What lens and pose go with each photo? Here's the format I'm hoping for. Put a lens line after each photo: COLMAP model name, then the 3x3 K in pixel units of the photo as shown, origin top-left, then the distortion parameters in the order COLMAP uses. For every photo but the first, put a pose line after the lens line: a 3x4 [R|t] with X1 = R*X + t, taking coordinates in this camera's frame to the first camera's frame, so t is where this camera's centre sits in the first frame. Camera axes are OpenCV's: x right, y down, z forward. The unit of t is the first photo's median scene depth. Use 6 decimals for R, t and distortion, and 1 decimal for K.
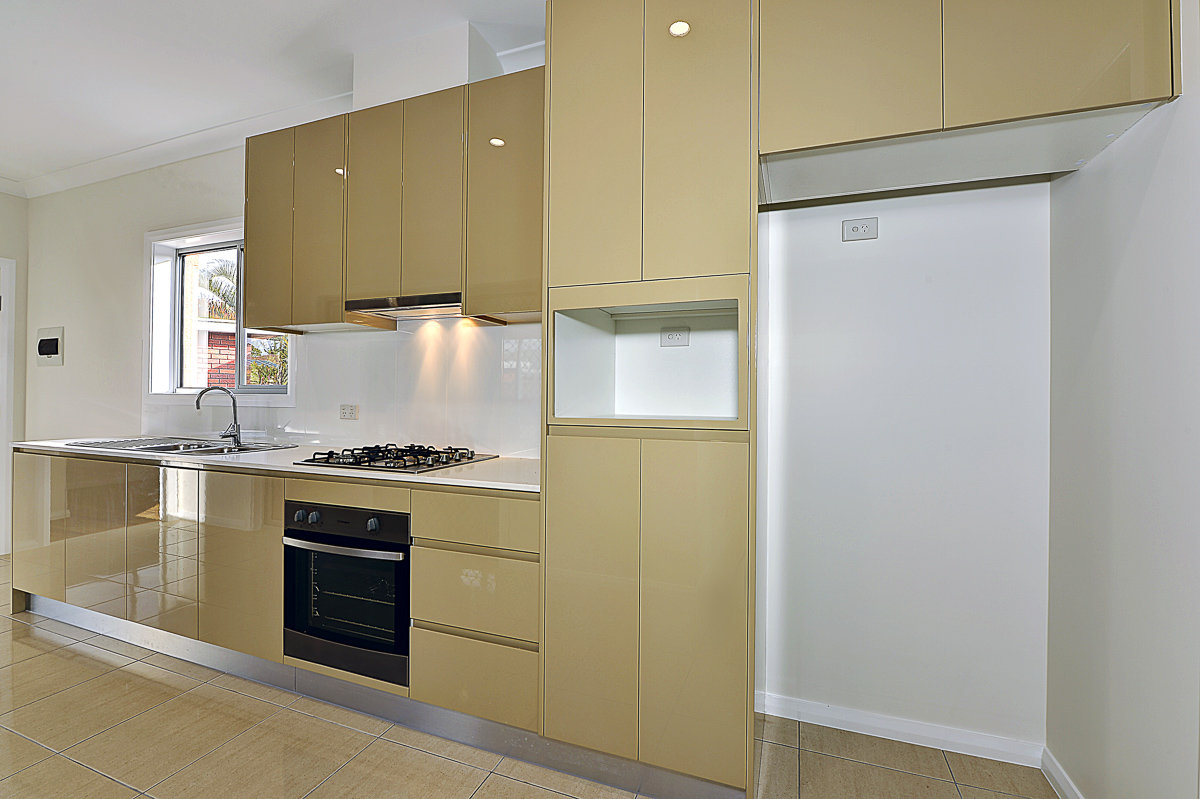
lens RADIAL K [[518.4, 0, 603.2], [0, 518.4, 393.9], [0, 0, 1]] dist [0.001502, -0.001005]
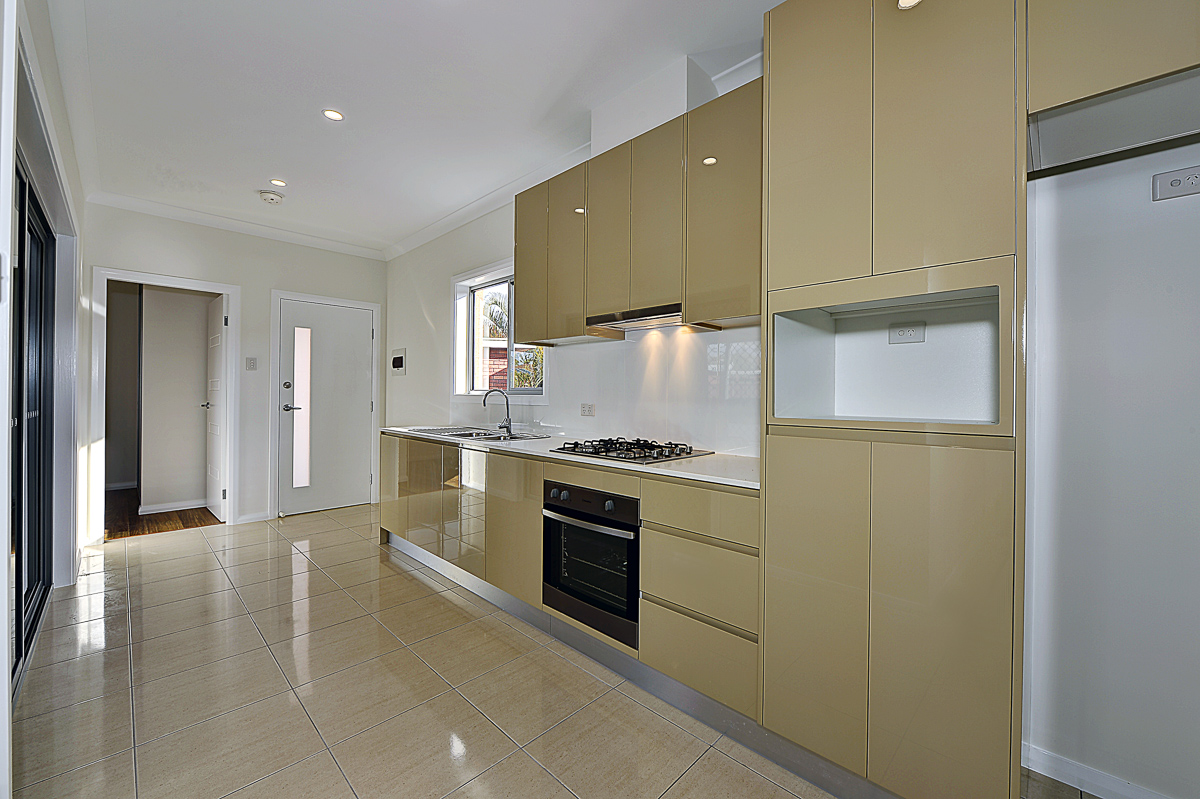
lens RADIAL K [[475.4, 0, 608.4], [0, 475.4, 395.4], [0, 0, 1]] dist [0.008193, -0.000610]
pose [[0.922020, -0.000145, -0.387143, -0.023325], [0.000606, 0.999999, 0.001070, 0.000381], [0.387143, -0.001222, 0.922019, 0.003762]]
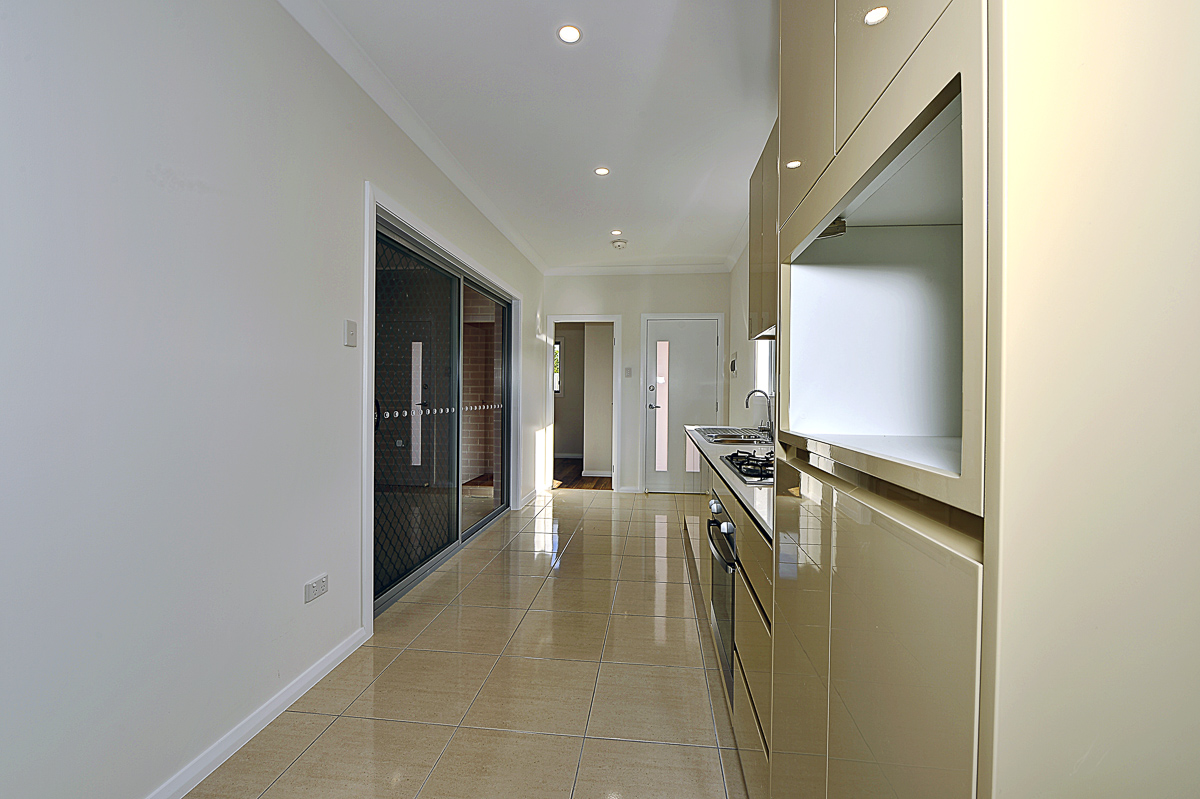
lens RADIAL K [[475.4, 0, 609.5], [0, 475.4, 395.2], [0, 0, 1]] dist [0.008193, -0.000610]
pose [[0.262612, -0.002080, -0.964899, 0.330254], [-0.005505, 0.999978, -0.003654, 0.004575], [0.964886, 0.006271, 0.262595, 0.493011]]
